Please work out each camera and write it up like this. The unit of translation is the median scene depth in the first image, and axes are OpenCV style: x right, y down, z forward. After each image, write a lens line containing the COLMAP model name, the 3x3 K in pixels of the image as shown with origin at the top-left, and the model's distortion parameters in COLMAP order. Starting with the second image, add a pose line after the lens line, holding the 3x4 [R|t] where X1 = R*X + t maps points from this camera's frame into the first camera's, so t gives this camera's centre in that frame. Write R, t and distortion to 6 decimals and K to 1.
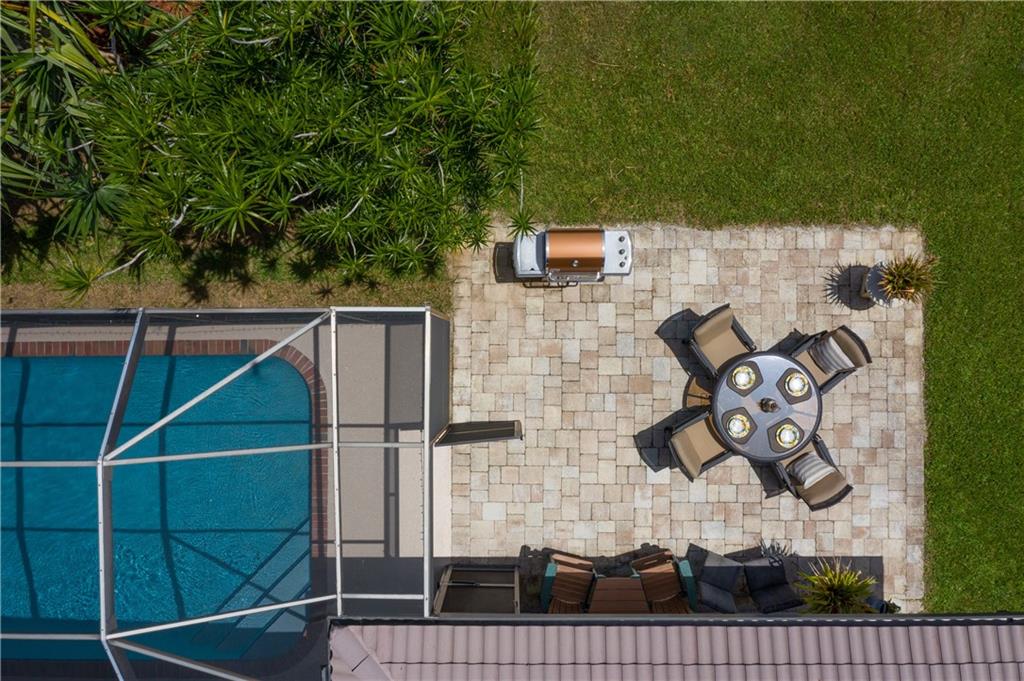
lens RADIAL K [[801.2, 0, 508.1], [0, 801.2, 354.1], [0, 0, 1]] dist [-0.024891, 0.028415]
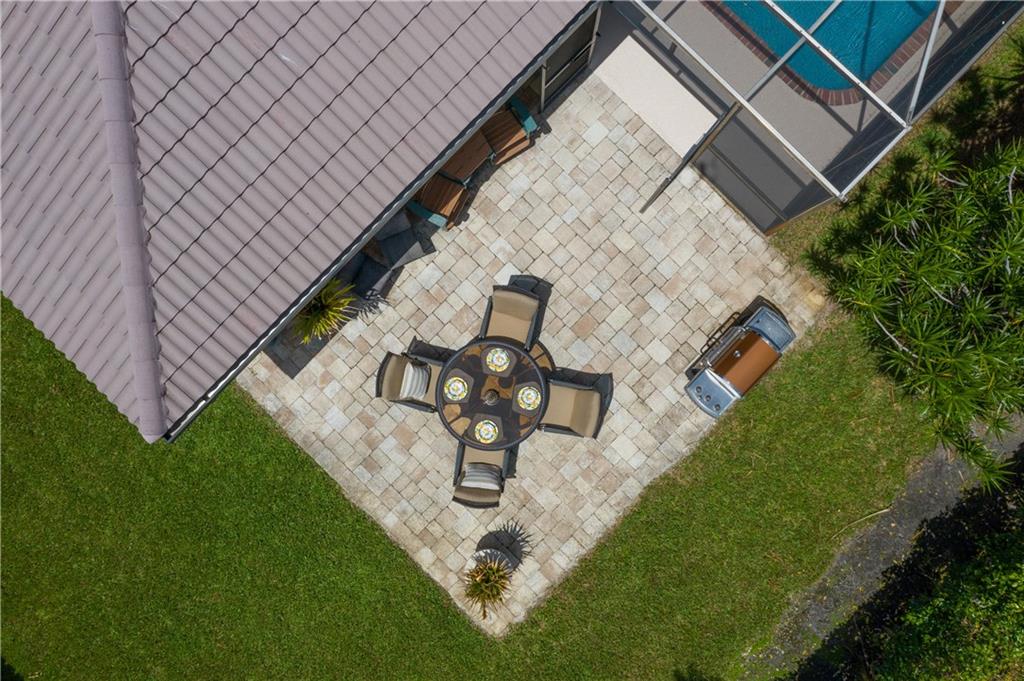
lens RADIAL K [[801.2, 0, 514.8], [0, 801.2, 325.2], [0, 0, 1]] dist [-0.024891, 0.028415]
pose [[-0.700045, 0.714097, 0.001742, 0.223688], [-0.713474, -0.699533, 0.040102, 0.061086], [0.029856, 0.026830, 0.999194, 0.002764]]
